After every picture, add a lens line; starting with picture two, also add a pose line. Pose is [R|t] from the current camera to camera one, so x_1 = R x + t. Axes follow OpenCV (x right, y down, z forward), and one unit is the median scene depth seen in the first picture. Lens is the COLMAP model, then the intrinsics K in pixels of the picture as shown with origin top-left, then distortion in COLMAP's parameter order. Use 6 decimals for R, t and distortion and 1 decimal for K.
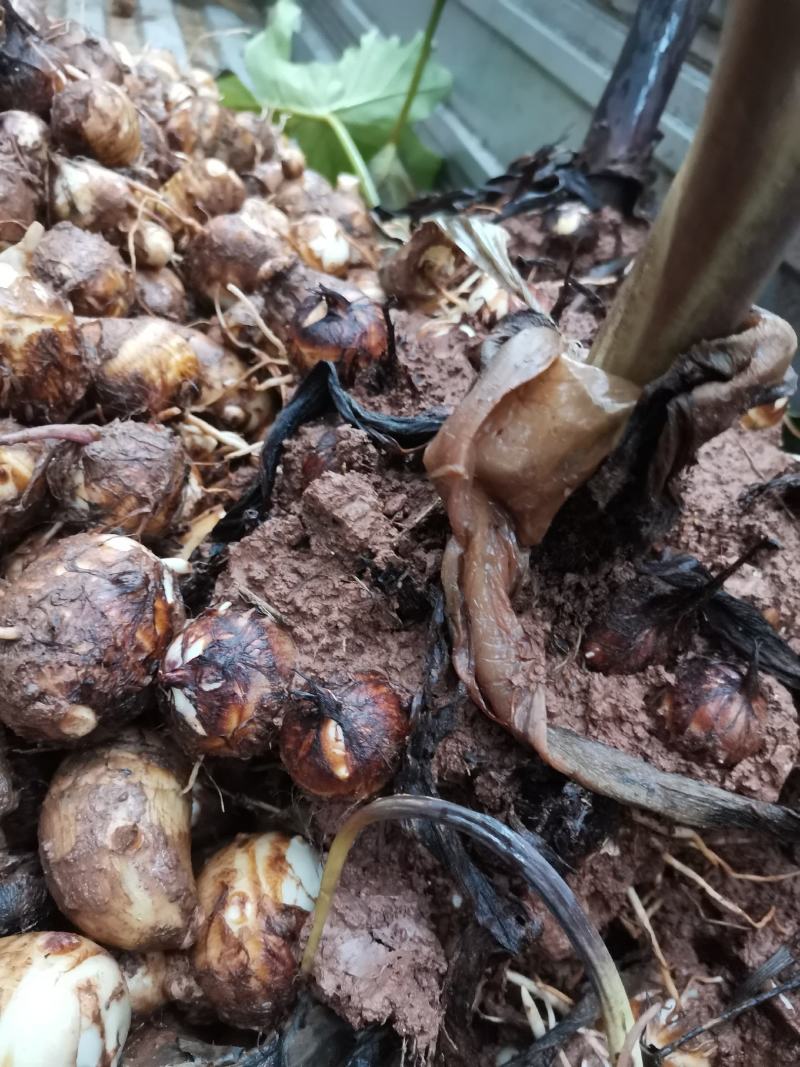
lens RADIAL K [[829.9, 0, 394.8], [0, 829.9, 535.7], [0, 0, 1]] dist [0.066922, -0.124160]
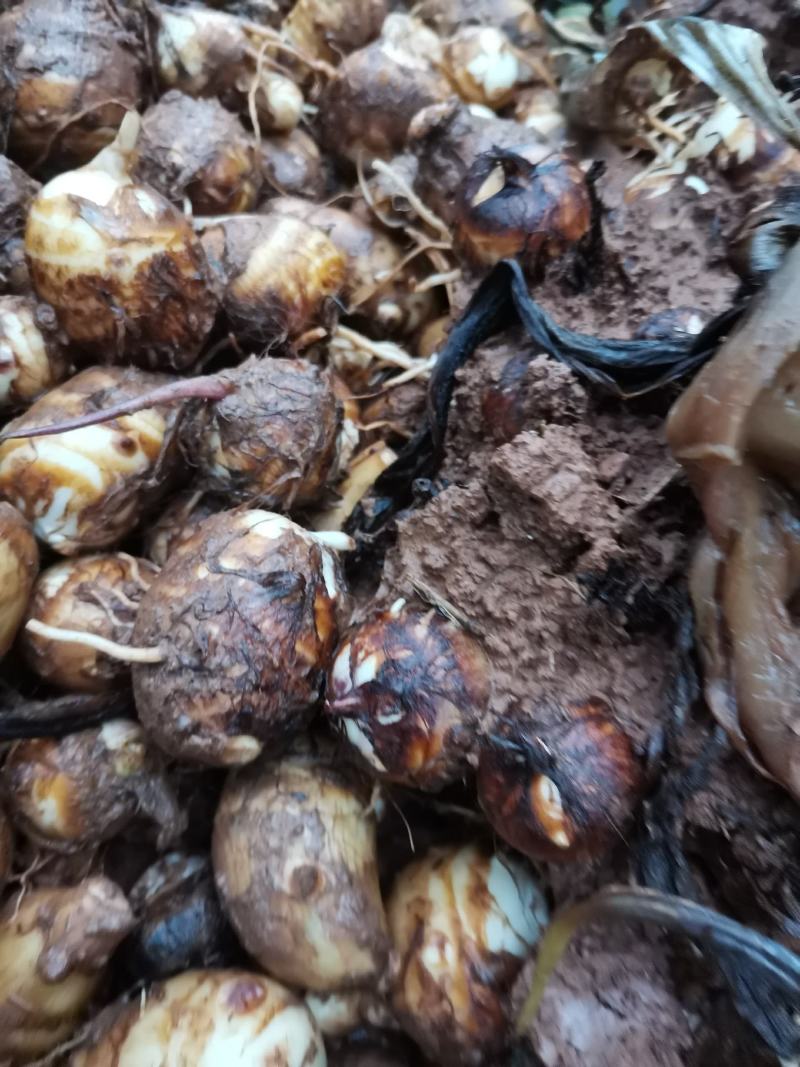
lens RADIAL K [[829.9, 0, 394.8], [0, 829.9, 535.7], [0, 0, 1]] dist [0.066922, -0.124160]
pose [[0.980194, -0.025680, -0.196366, -0.045202], [0.065618, 0.977660, 0.199690, -0.137396], [0.186851, -0.208620, 0.959981, 0.231201]]
